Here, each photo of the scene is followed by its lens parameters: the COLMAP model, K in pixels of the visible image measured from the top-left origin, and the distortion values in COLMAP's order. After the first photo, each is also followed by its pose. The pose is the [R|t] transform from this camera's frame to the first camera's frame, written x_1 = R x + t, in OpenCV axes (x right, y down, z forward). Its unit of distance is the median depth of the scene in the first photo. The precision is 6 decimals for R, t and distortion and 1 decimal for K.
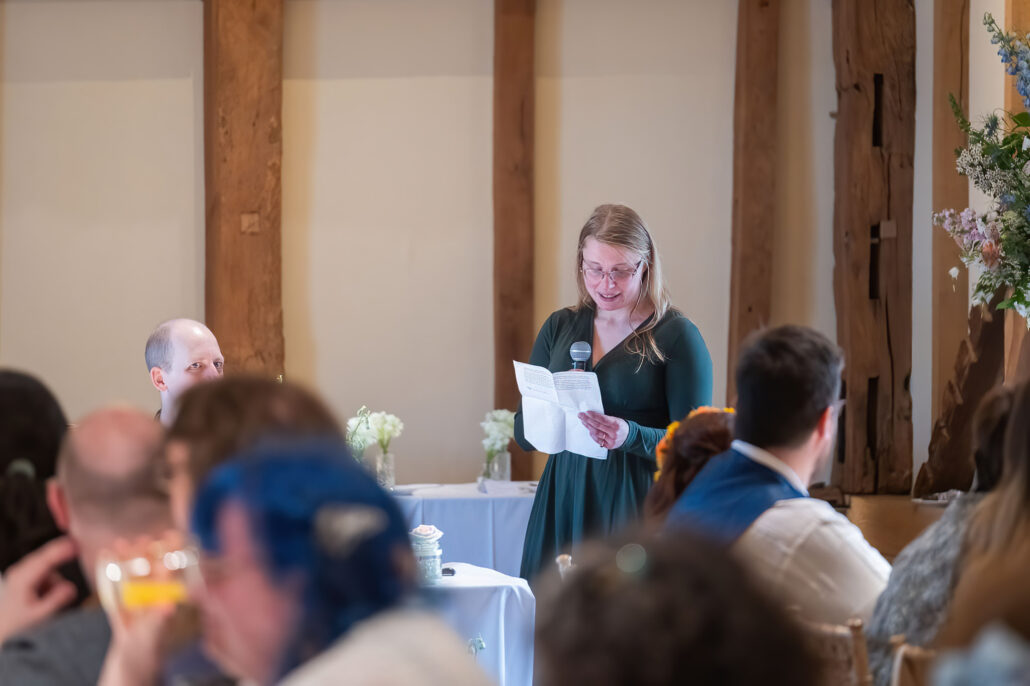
lens RADIAL K [[6240.6, 0, 515.0], [0, 6240.6, 343.0], [0, 0, 1]] dist [-0.805544, 14.820450]
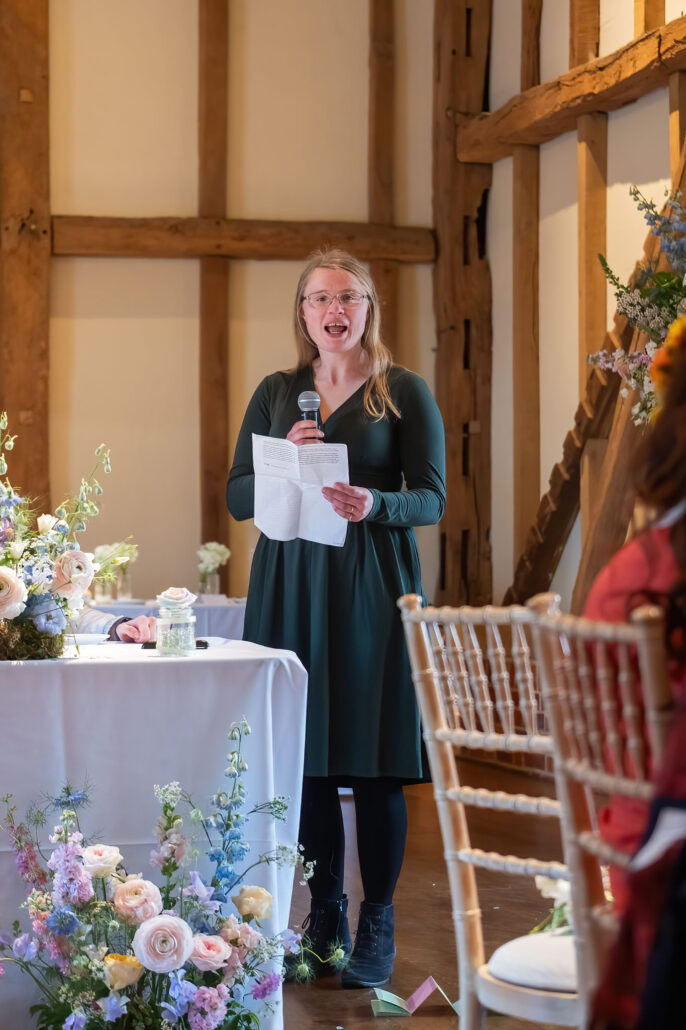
lens RADIAL K [[2428.2, 0, 343.0], [0, 2428.2, 515.0], [0, 0, 1]] dist [-0.198247, -0.040337]
pose [[0.997489, -0.004122, 0.070702, -0.010463], [0.006459, 0.999439, -0.032863, 0.021150], [-0.070527, 0.033237, 0.996956, 0.465935]]
